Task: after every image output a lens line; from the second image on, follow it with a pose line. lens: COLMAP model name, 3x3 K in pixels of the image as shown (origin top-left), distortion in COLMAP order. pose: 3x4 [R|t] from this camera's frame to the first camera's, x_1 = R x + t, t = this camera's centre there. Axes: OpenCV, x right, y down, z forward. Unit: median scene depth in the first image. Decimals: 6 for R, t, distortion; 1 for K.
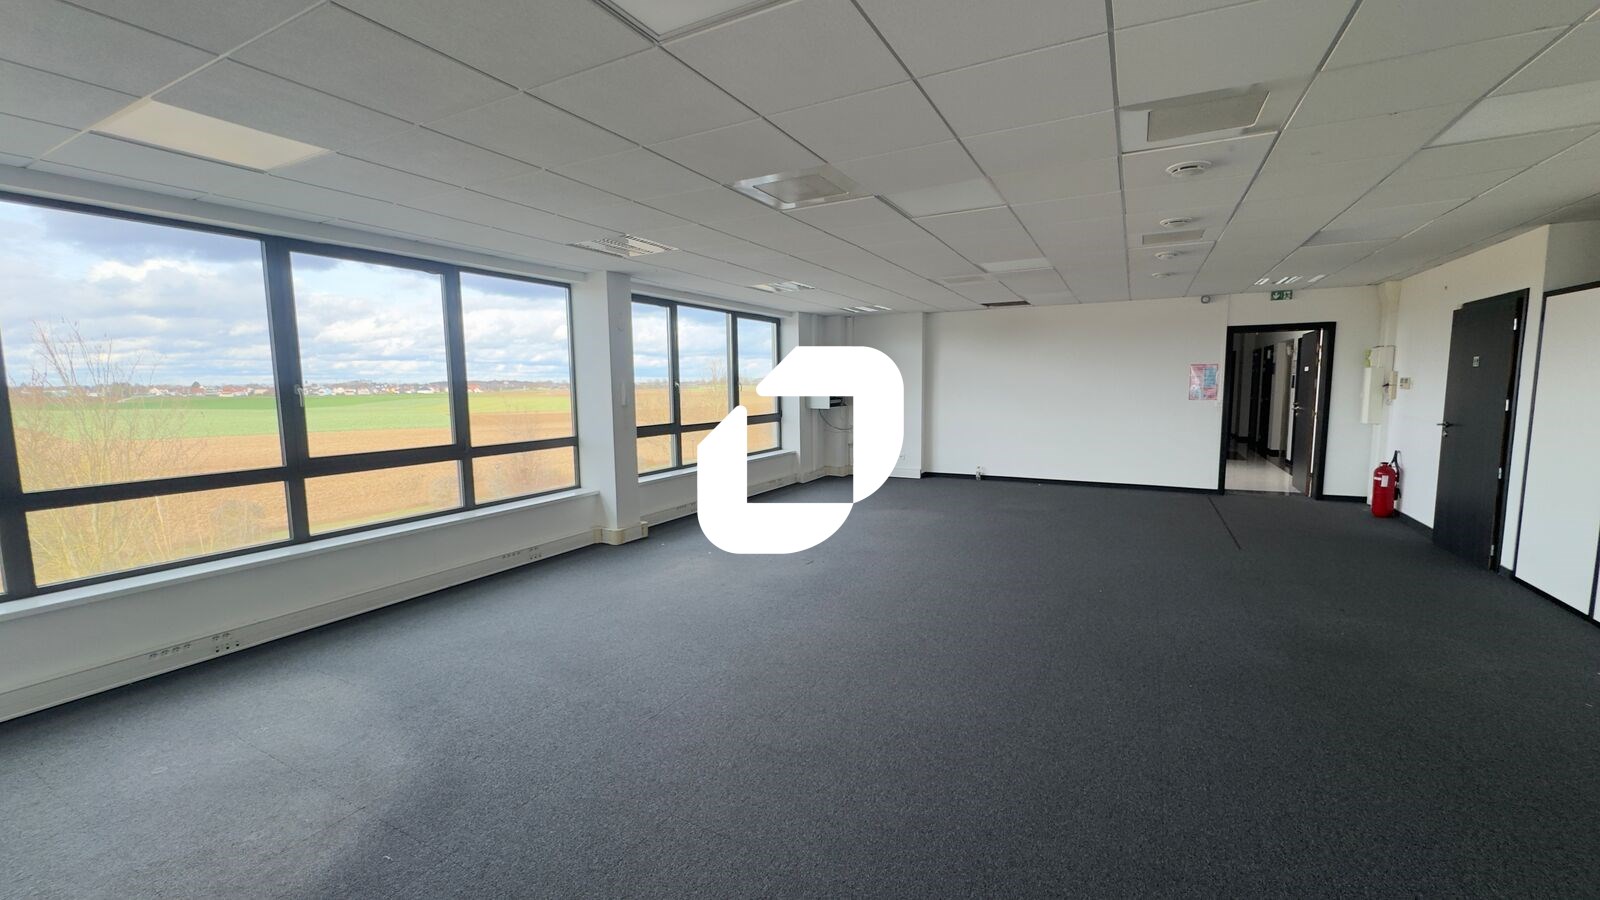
lens RADIAL K [[638.7, 0, 785.7], [0, 638.7, 452.9], [0, 0, 1]] dist [0.001549, 0.000082]
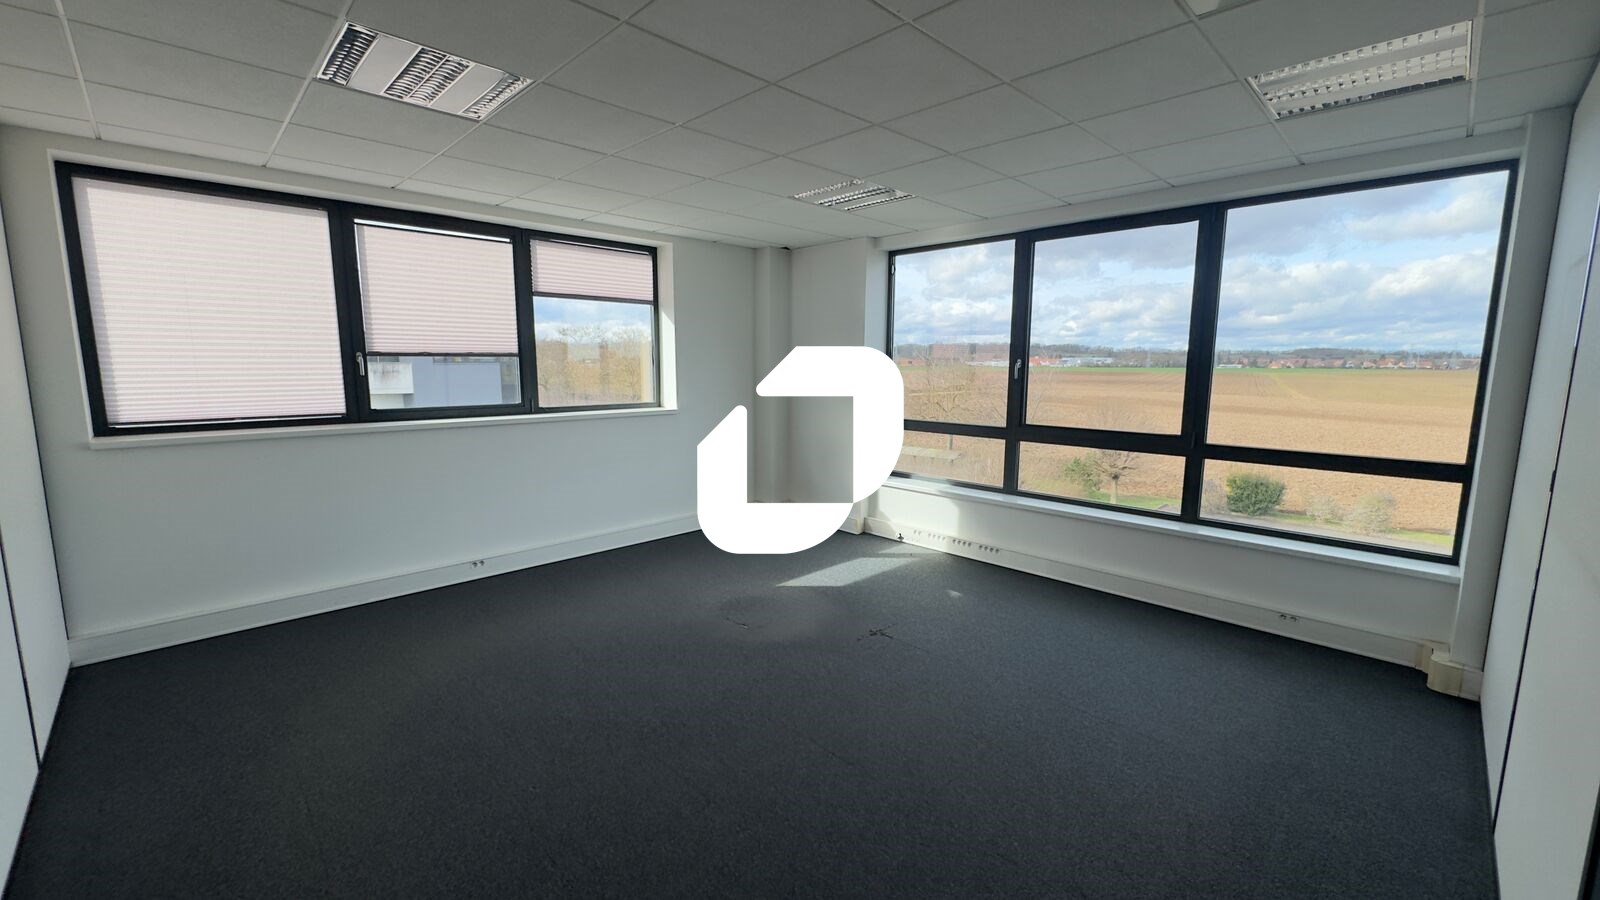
lens RADIAL K [[638.7, 0, 785.7], [0, 638.7, 452.9], [0, 0, 1]] dist [0.001549, 0.000082]
pose [[-0.296855, 0.146796, -0.943572, 0.416692], [-0.098621, 0.978117, 0.183197, -0.097140], [0.949816, 0.147439, -0.275882, 0.826335]]
